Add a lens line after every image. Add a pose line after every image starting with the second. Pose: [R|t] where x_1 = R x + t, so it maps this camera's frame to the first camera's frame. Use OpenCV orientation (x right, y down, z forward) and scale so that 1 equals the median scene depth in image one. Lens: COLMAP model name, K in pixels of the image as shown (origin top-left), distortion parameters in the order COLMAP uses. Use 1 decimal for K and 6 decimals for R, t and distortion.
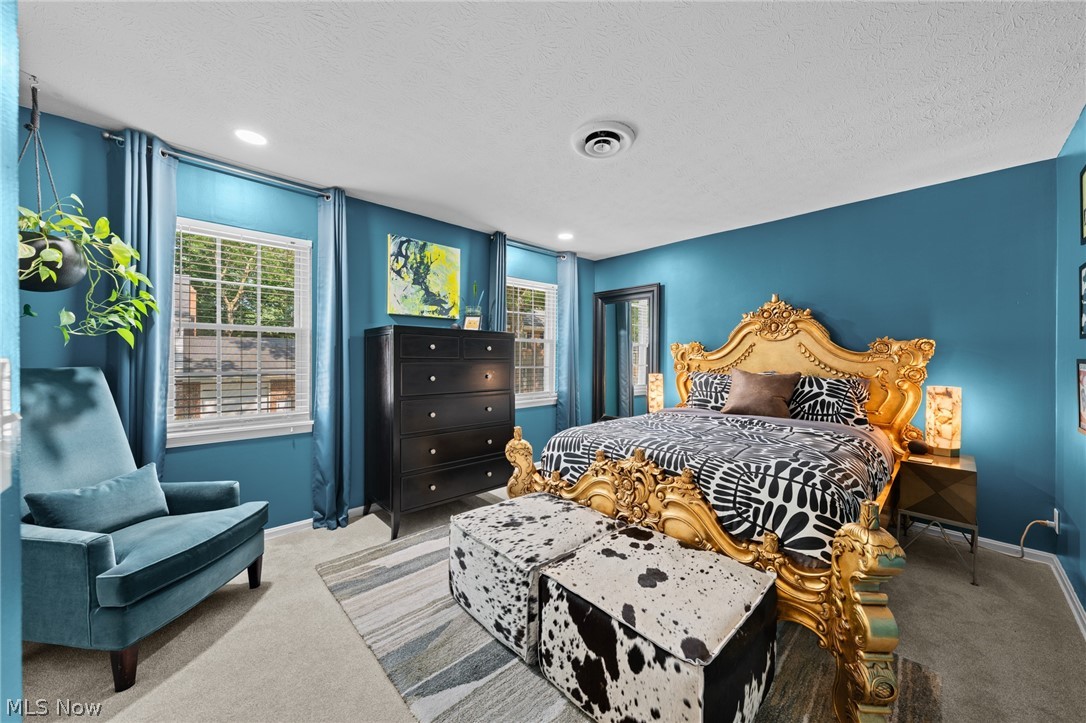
lens RADIAL K [[379.7, 0, 545.9], [0, 379.7, 360.9], [0, 0, 1]] dist [-0.006792, 0.000413]
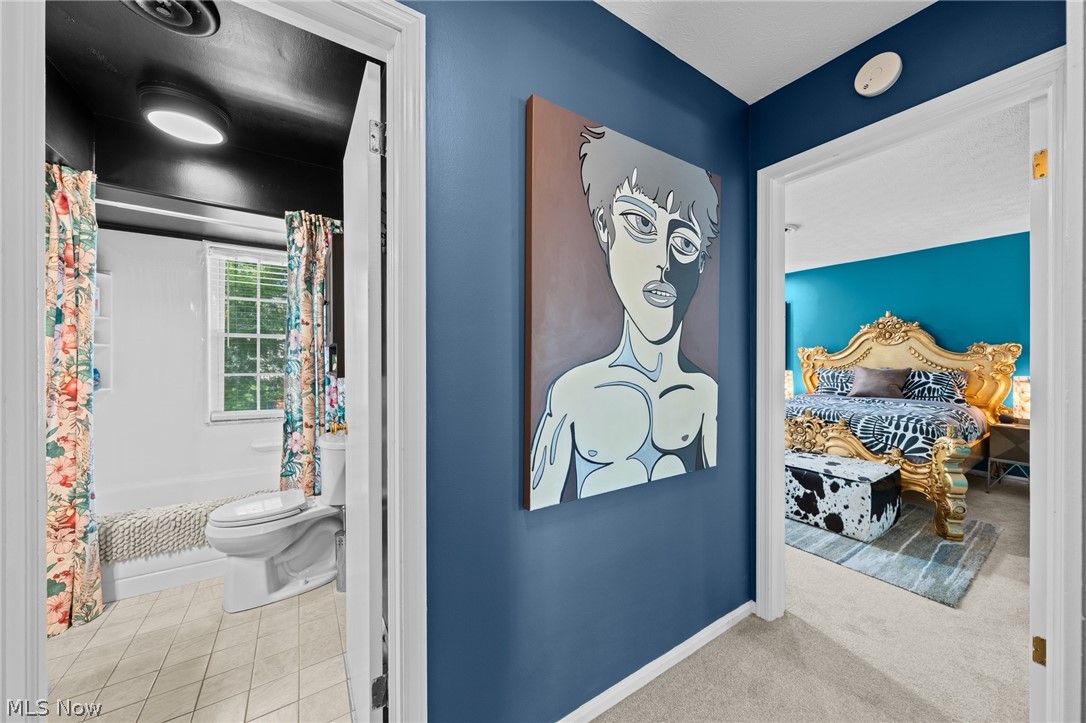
lens RADIAL K [[379.7, 0, 540.2], [0, 379.7, 360.6], [0, 0, 1]] dist [-0.006792, 0.000413]
pose [[0.983796, -0.009643, -0.179032, -0.754189], [0.008174, 0.999927, -0.008940, 0.007630], [0.179105, 0.007332, 0.983803, -1.093063]]
